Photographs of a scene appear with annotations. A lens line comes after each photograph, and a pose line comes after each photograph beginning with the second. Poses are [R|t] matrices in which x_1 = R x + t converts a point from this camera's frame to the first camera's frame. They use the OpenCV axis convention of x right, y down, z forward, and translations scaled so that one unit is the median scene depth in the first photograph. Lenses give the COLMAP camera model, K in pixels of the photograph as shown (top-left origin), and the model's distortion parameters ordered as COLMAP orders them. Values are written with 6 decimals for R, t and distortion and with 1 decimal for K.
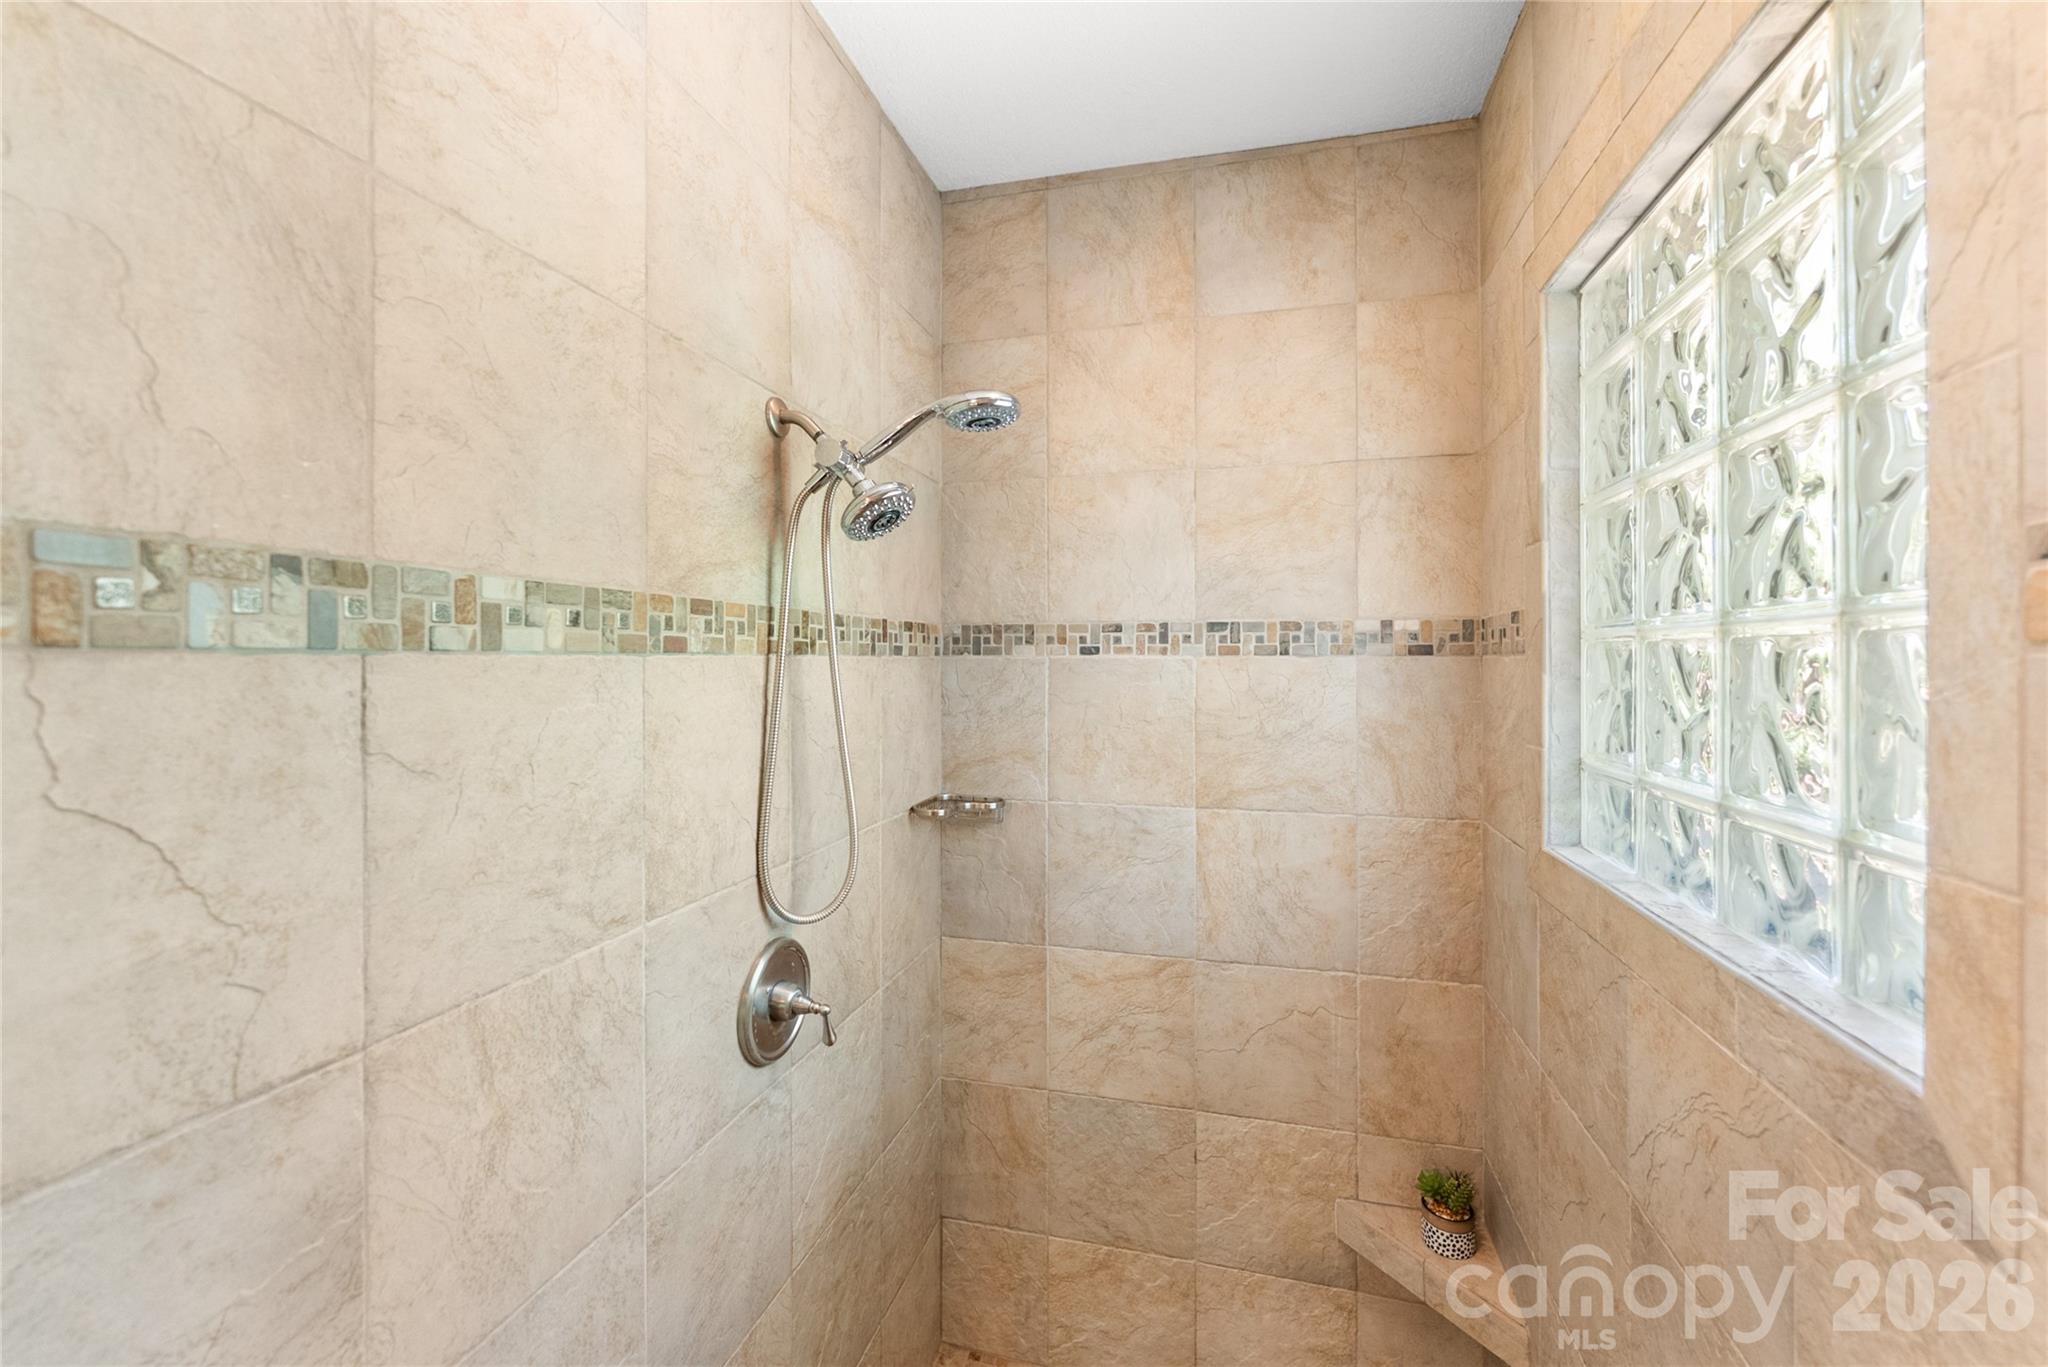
lens RADIAL K [[822.3, 0, 1014.9], [0, 822.3, 669.2], [0, 0, 1]] dist [0.000000, -0.000678]
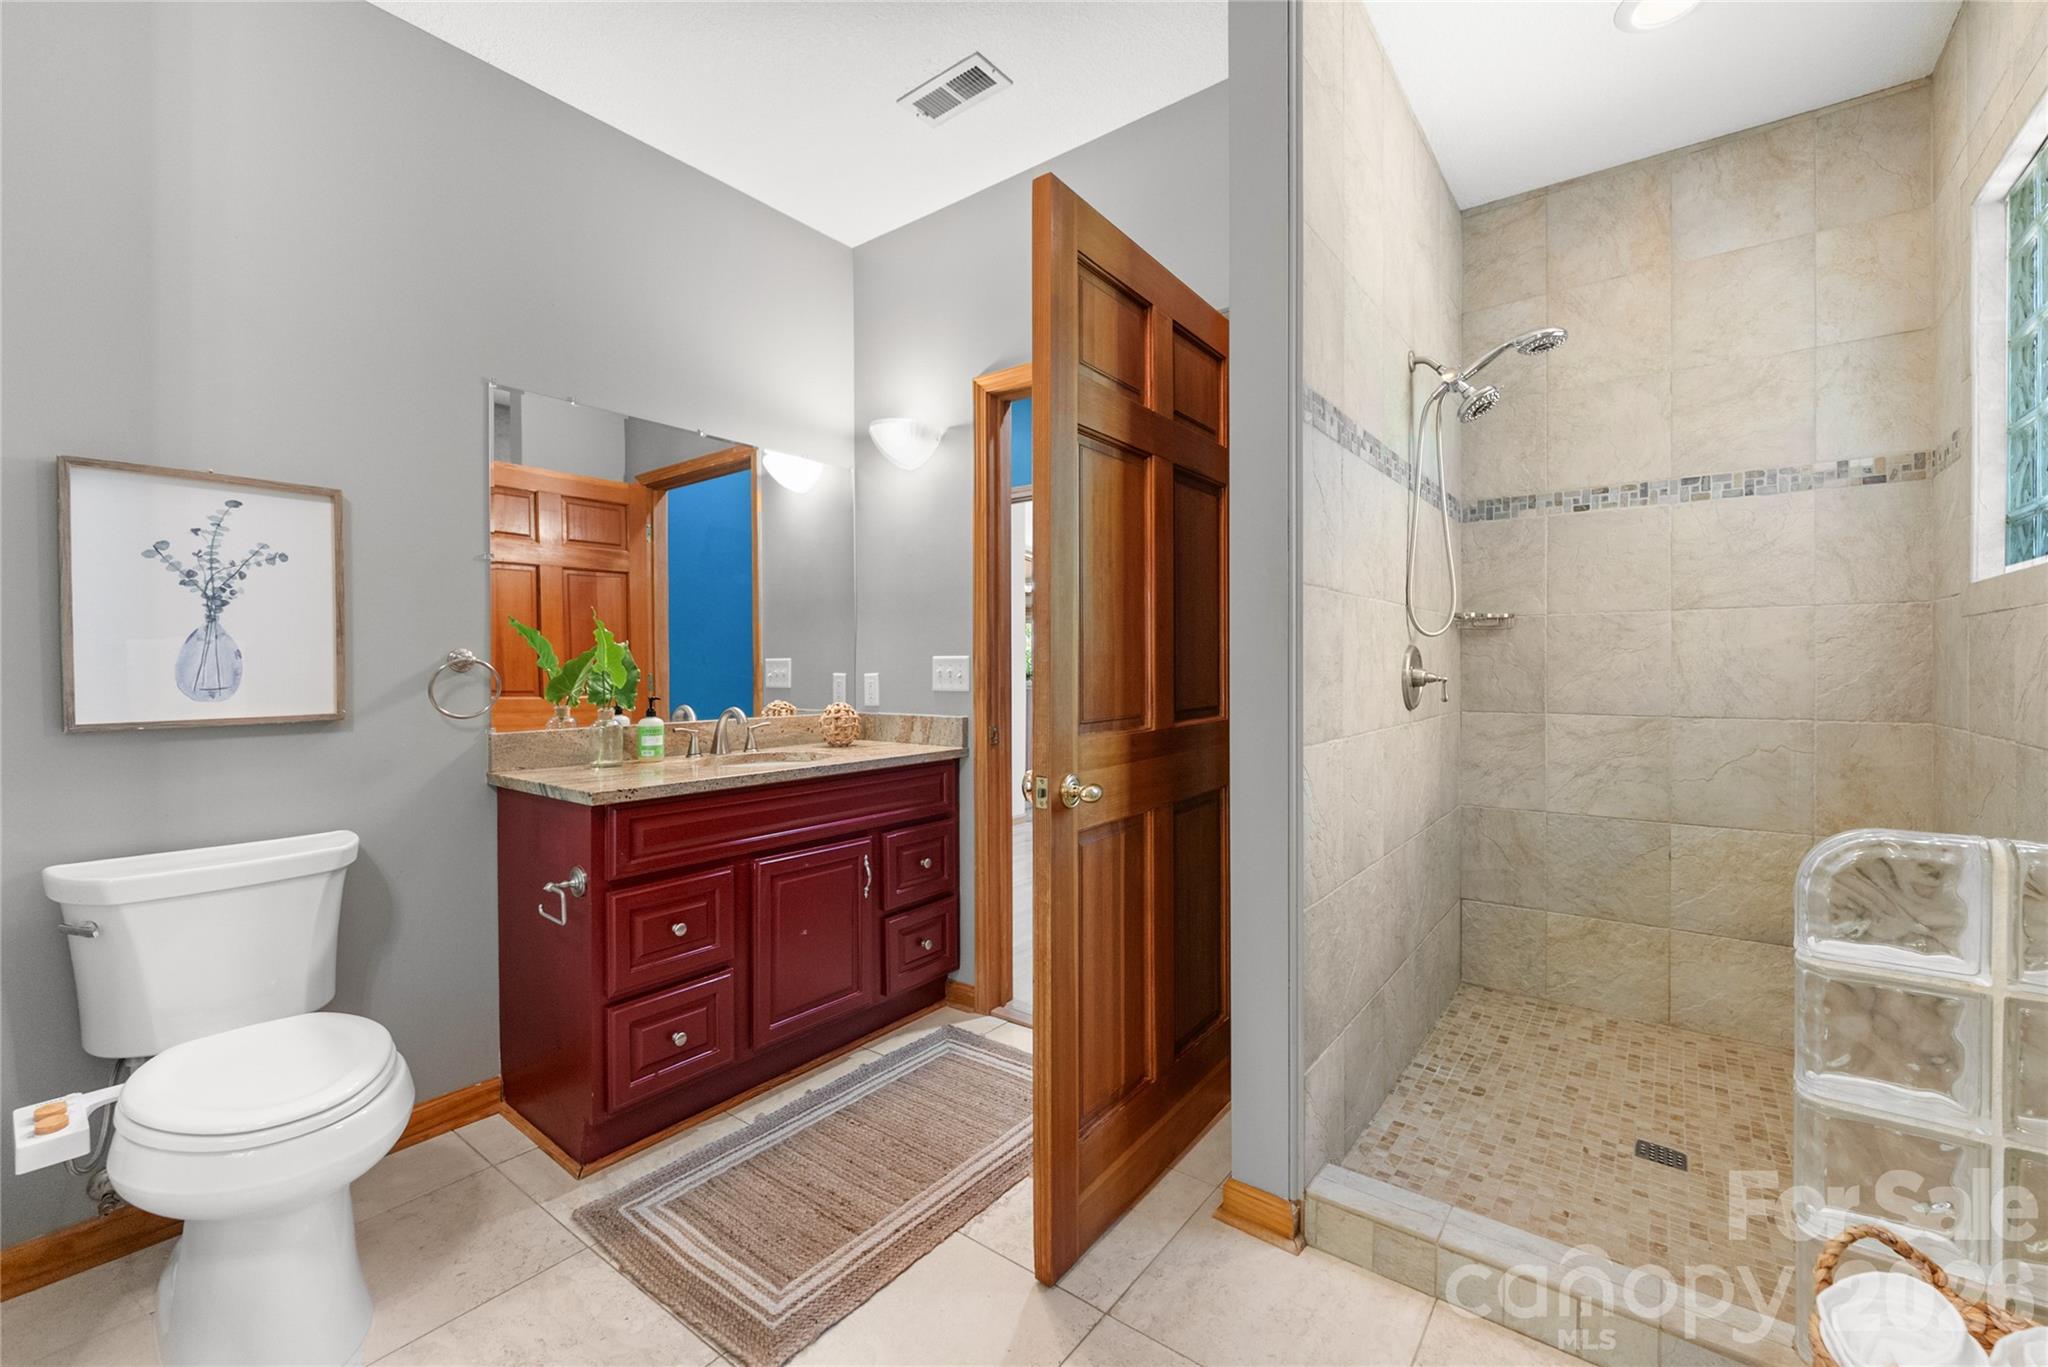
lens RADIAL K [[822.3, 0, 1041.7], [0, 822.3, 682.0], [0, 0, 1]] dist [0.000000, -0.000678]
pose [[0.932356, 0.000243, -0.361542, -0.282350], [0.002663, 0.999968, 0.007539, 0.280733], [0.361533, -0.007991, 0.932325, -0.724472]]
